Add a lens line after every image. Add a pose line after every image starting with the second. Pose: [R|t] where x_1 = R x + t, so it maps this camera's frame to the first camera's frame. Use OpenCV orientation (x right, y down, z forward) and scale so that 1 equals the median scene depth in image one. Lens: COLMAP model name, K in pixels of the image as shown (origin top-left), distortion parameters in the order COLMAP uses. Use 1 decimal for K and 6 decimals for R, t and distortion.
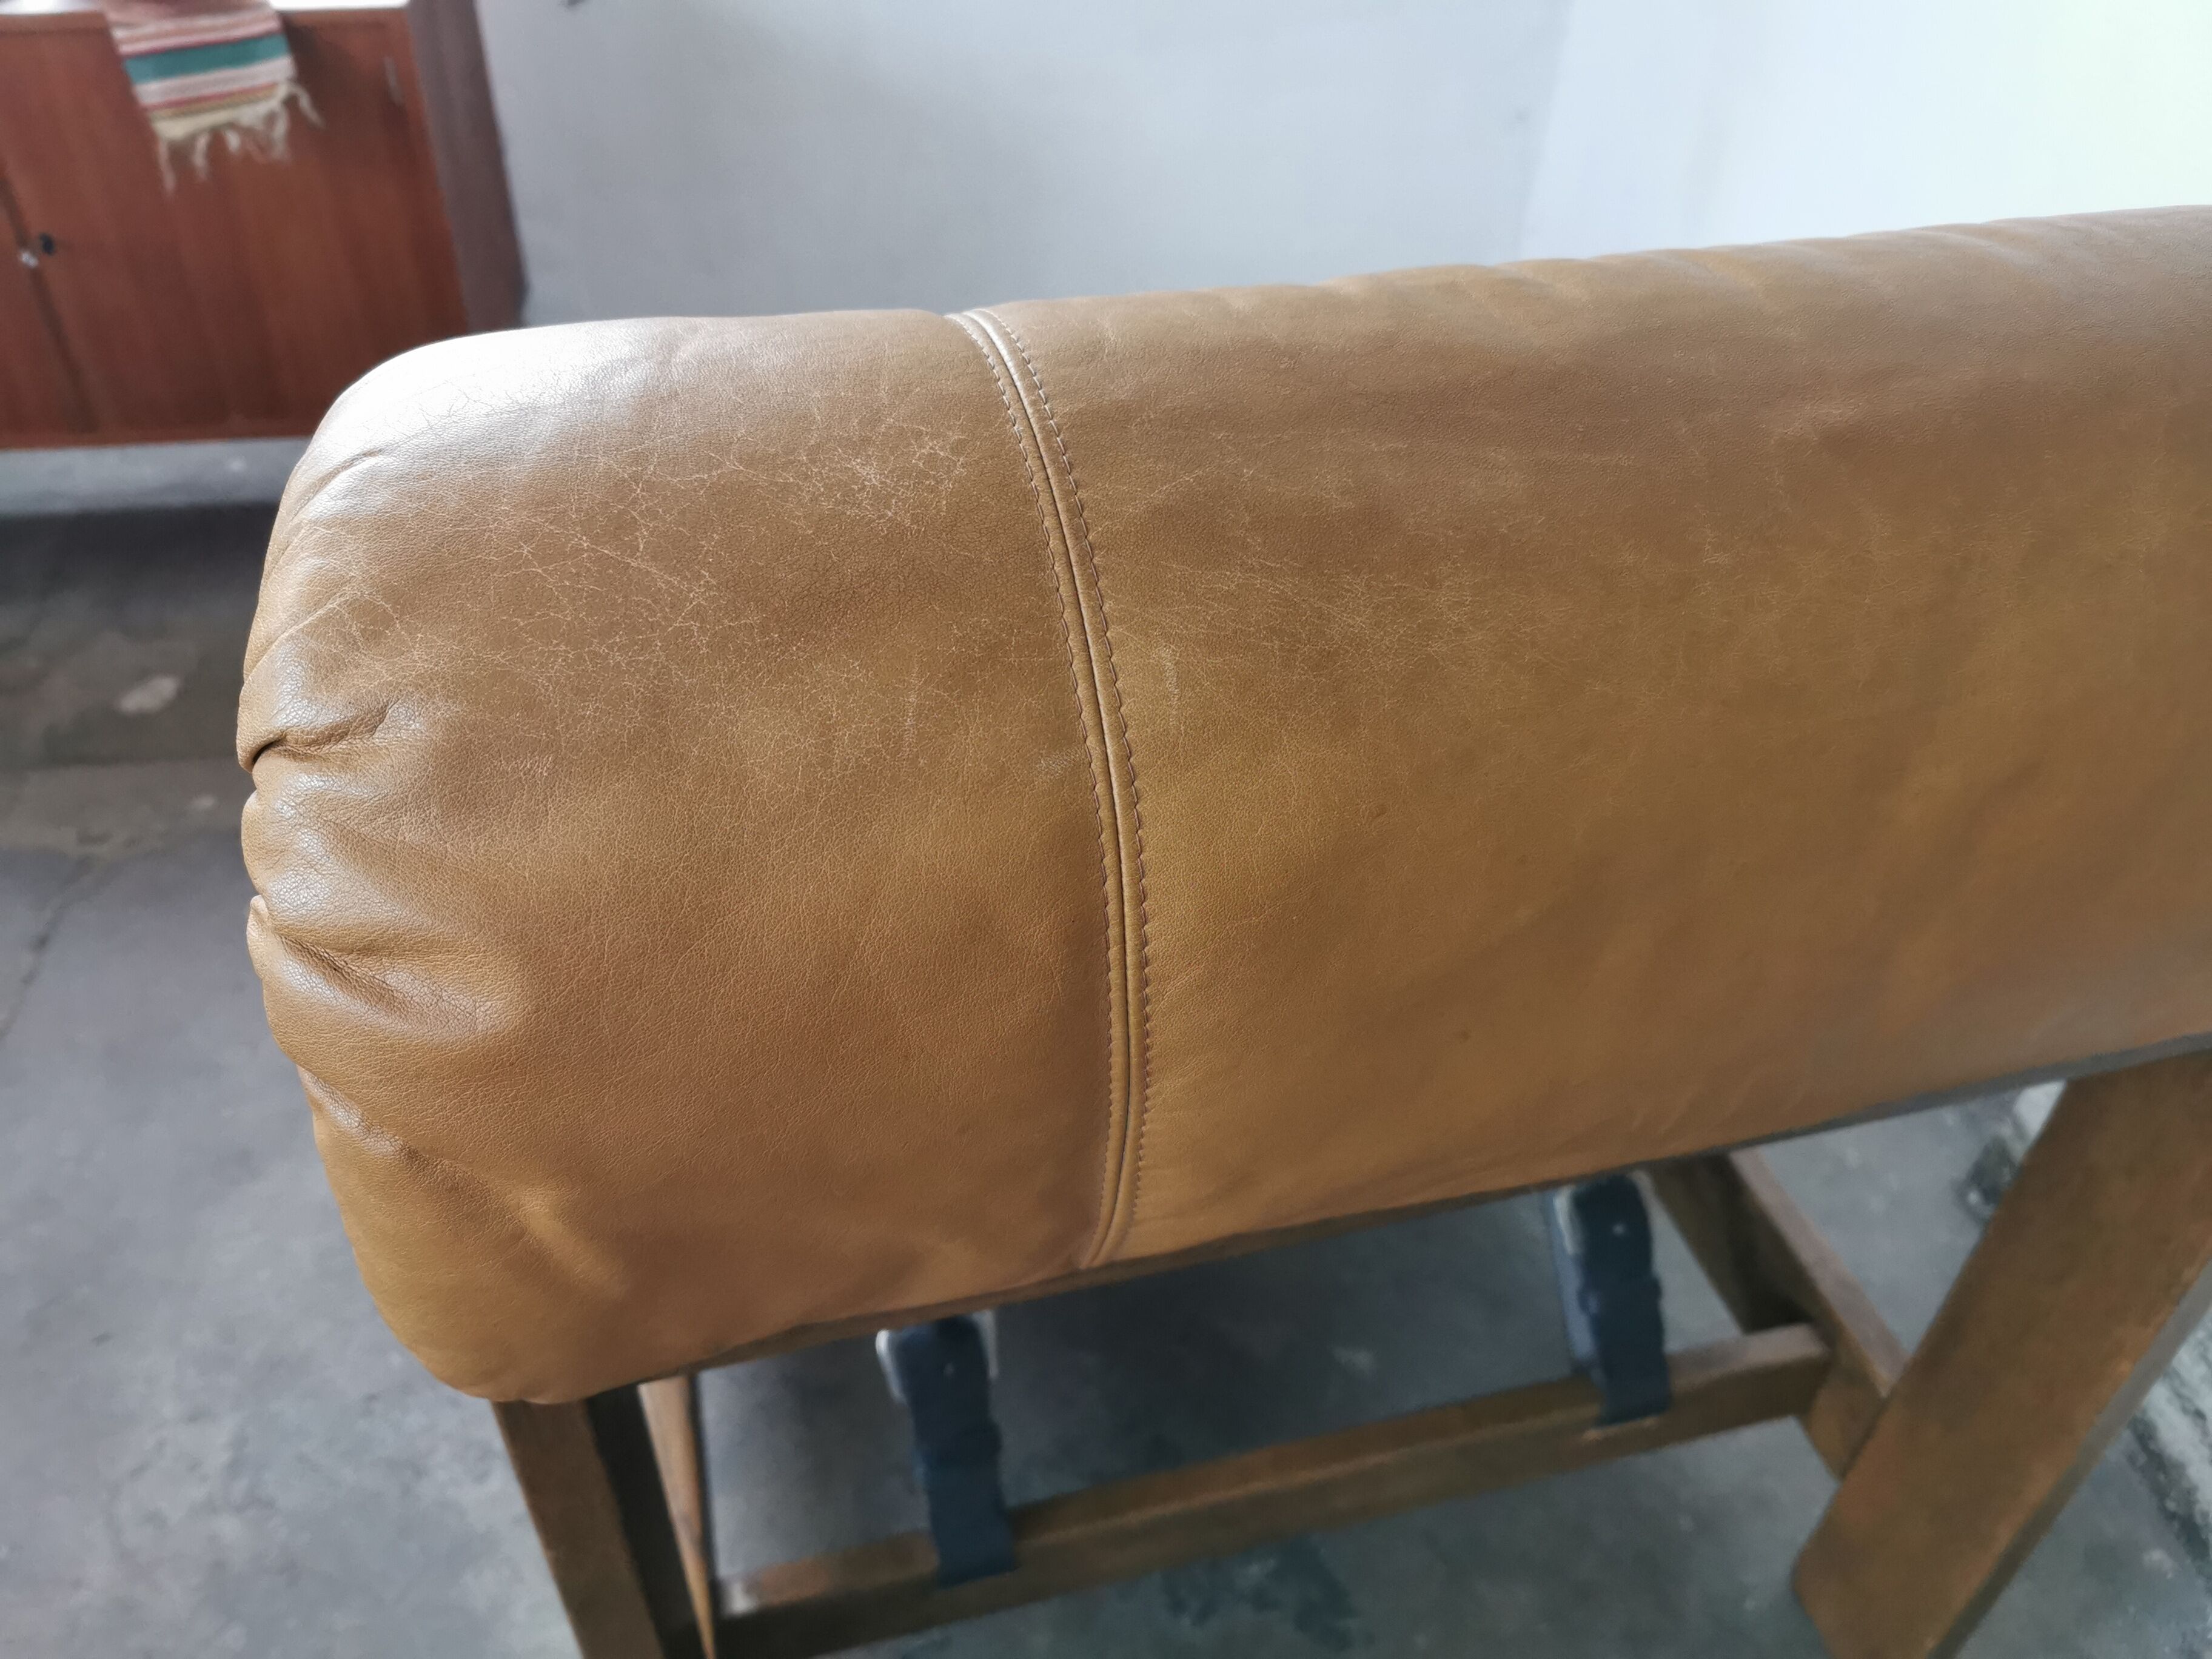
lens RADIAL K [[1712.9, 0, 1098.2], [0, 1712.9, 848.5], [0, 0, 1]] dist [0.059499, -0.086016]
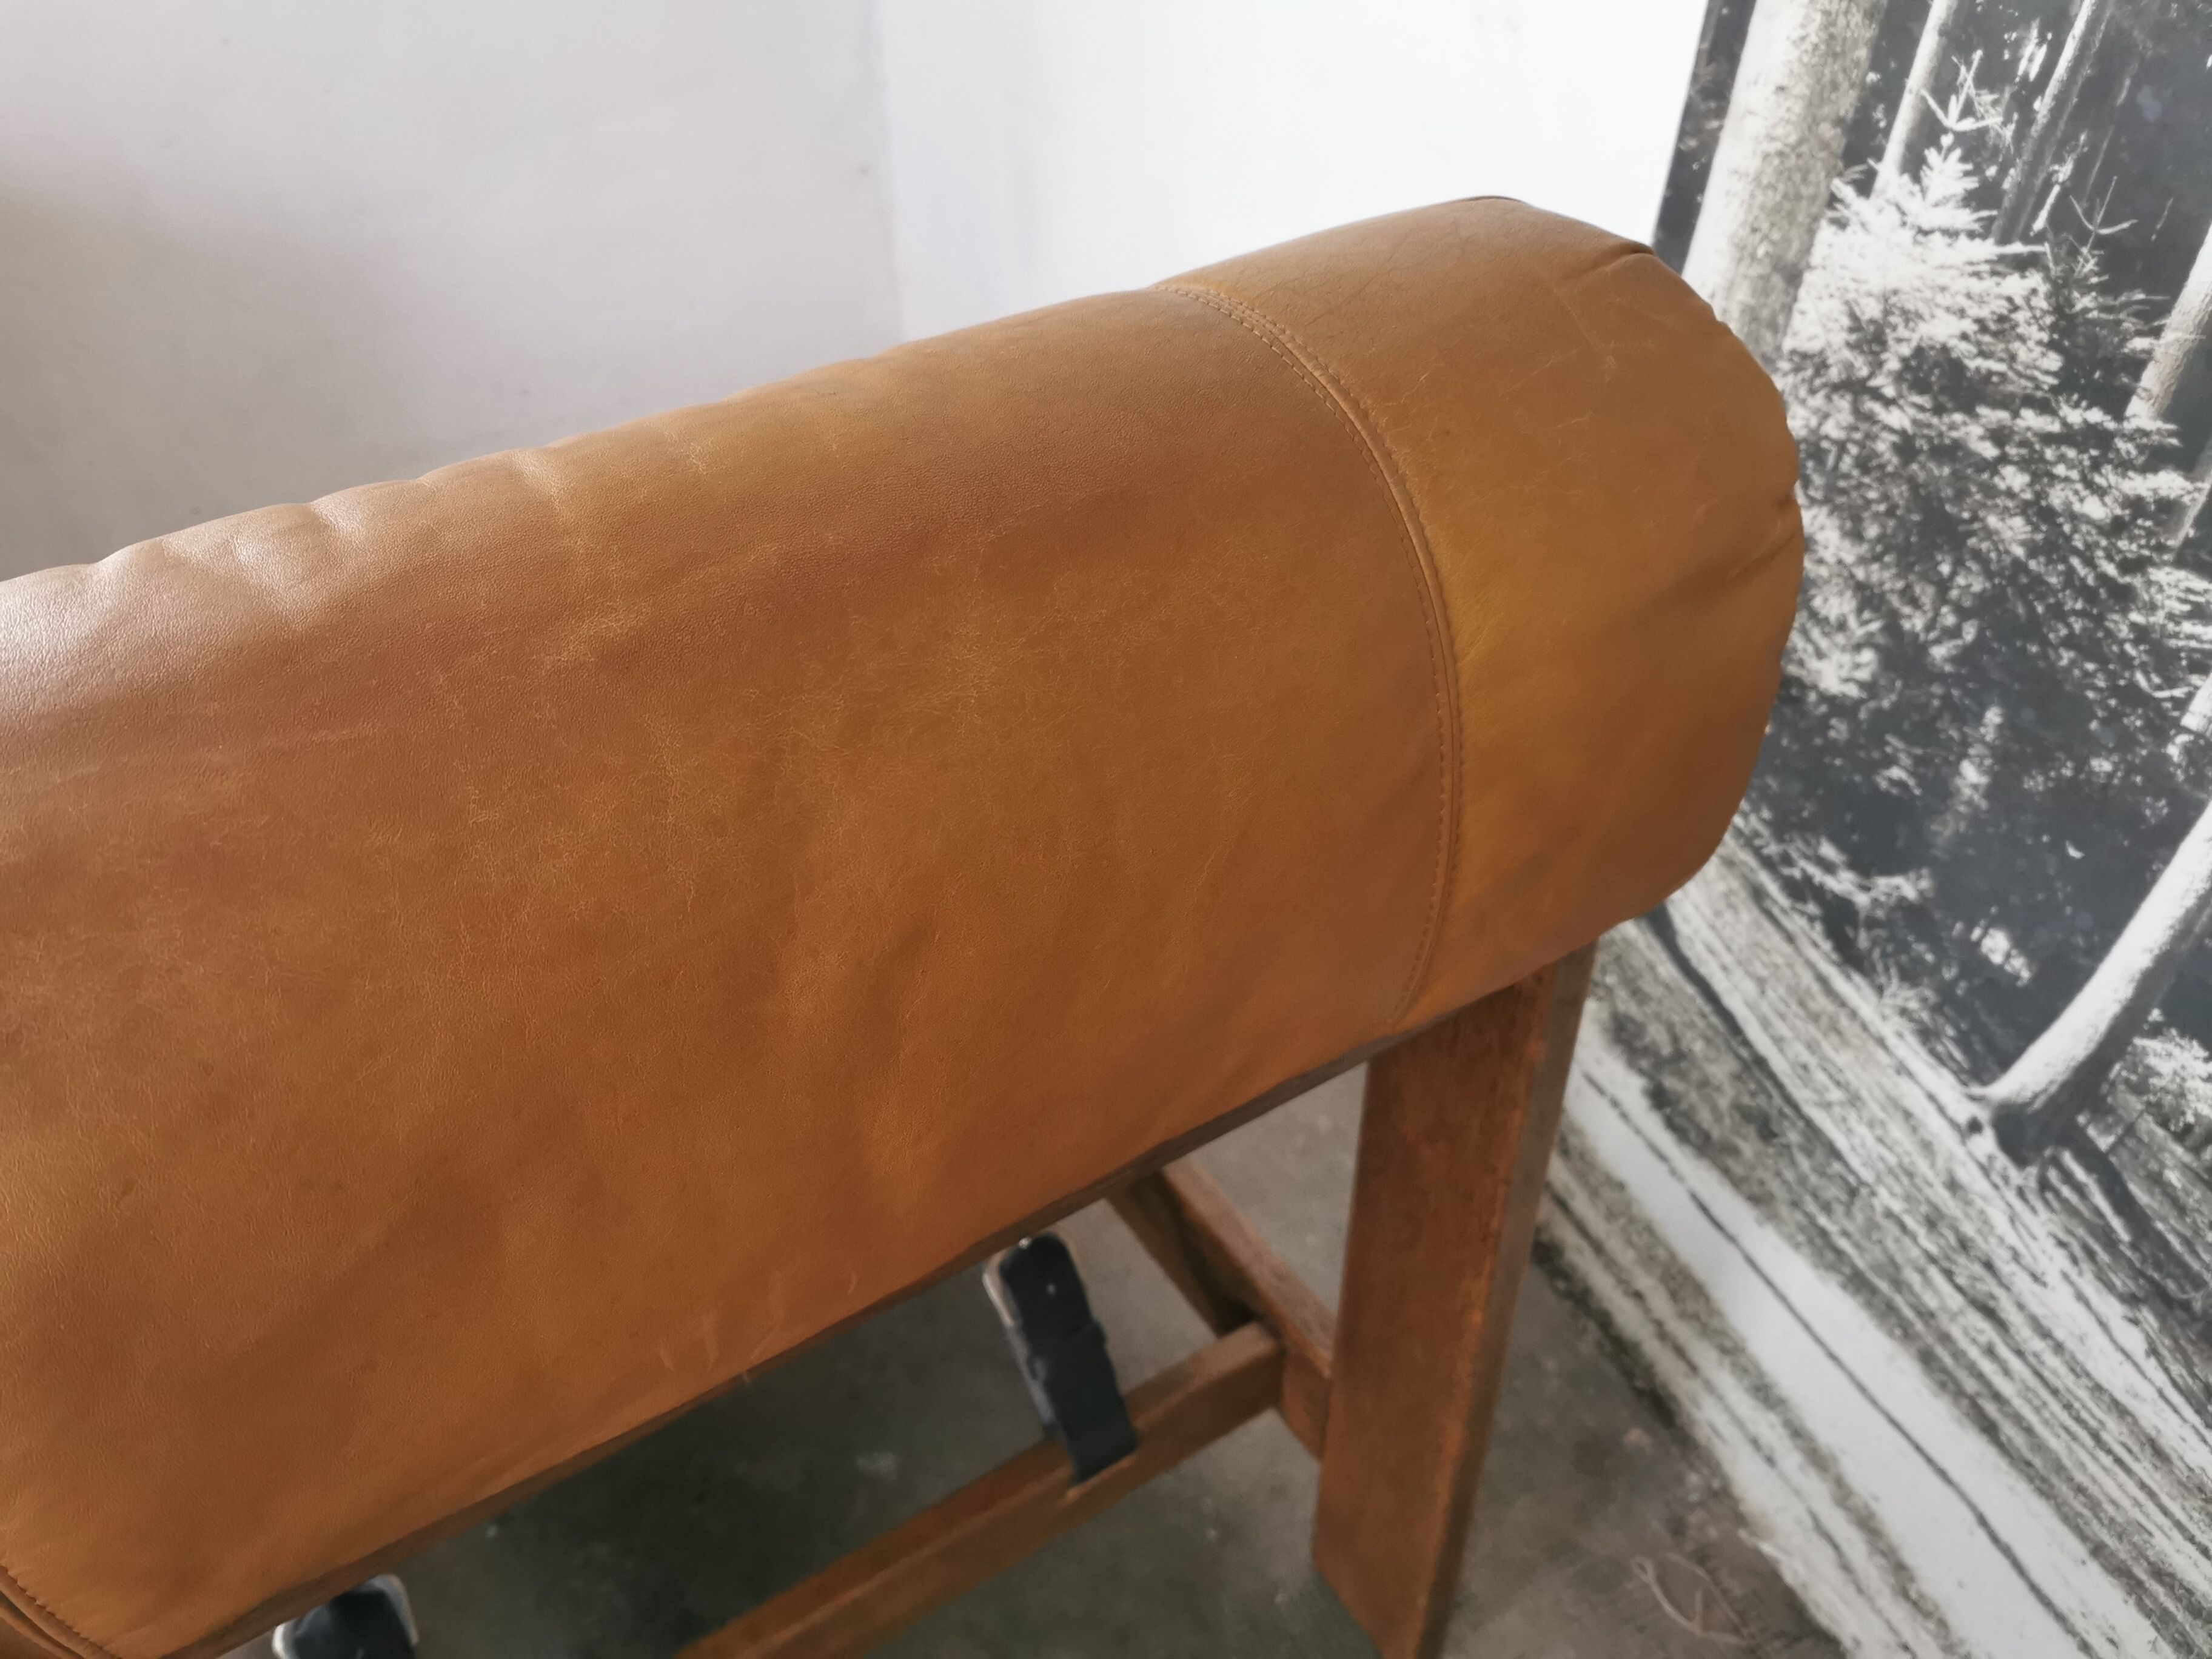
lens RADIAL K [[1712.9, 0, 1100.3], [0, 1712.9, 824.8], [0, 0, 1]] dist [0.059499, -0.086016]
pose [[0.953505, -0.219987, 0.205996, 0.171654], [0.224741, 0.974418, 0.000330, -0.031521], [-0.200799, 0.045981, 0.978553, 0.006338]]
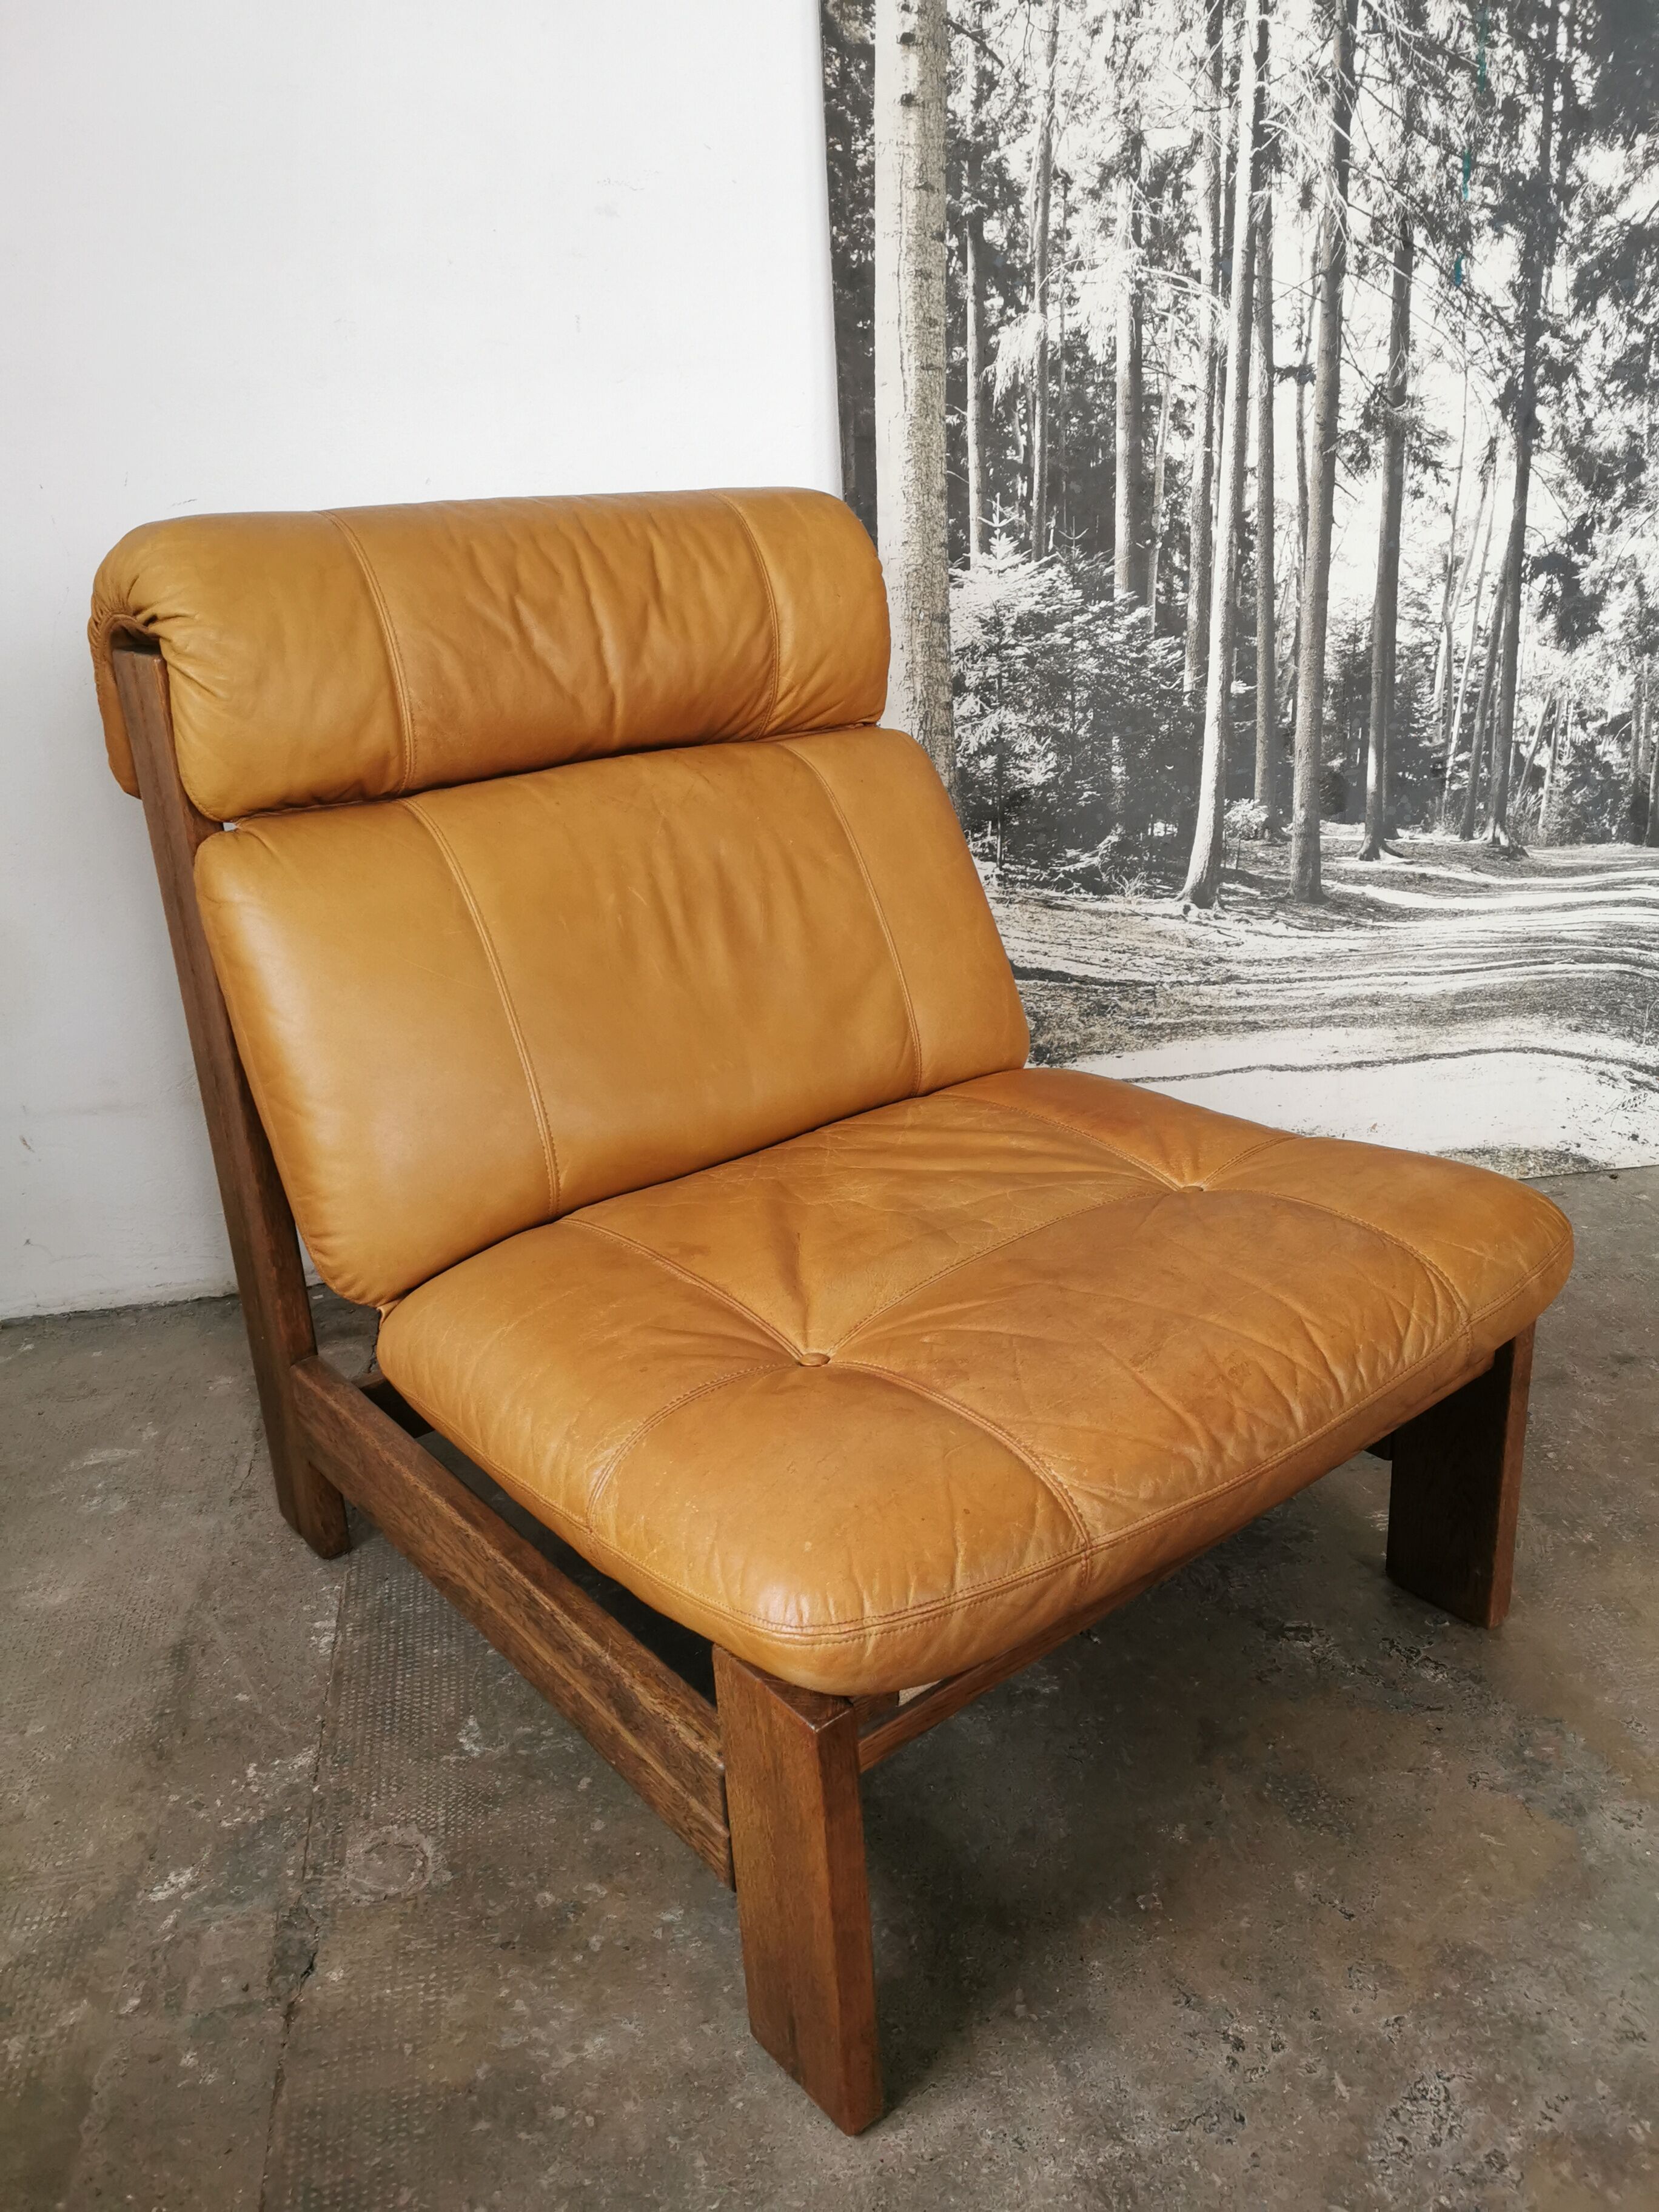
lens RADIAL K [[1712.9, 0, 823.0], [0, 1712.9, 1116.1], [0, 0, 1]] dist [0.059499, -0.086016]
pose [[-0.029608, -0.391285, 0.919793, -1.156283], [0.691605, 0.656349, 0.301477, -0.511485], [-0.721669, 0.645059, 0.251181, 0.734553]]
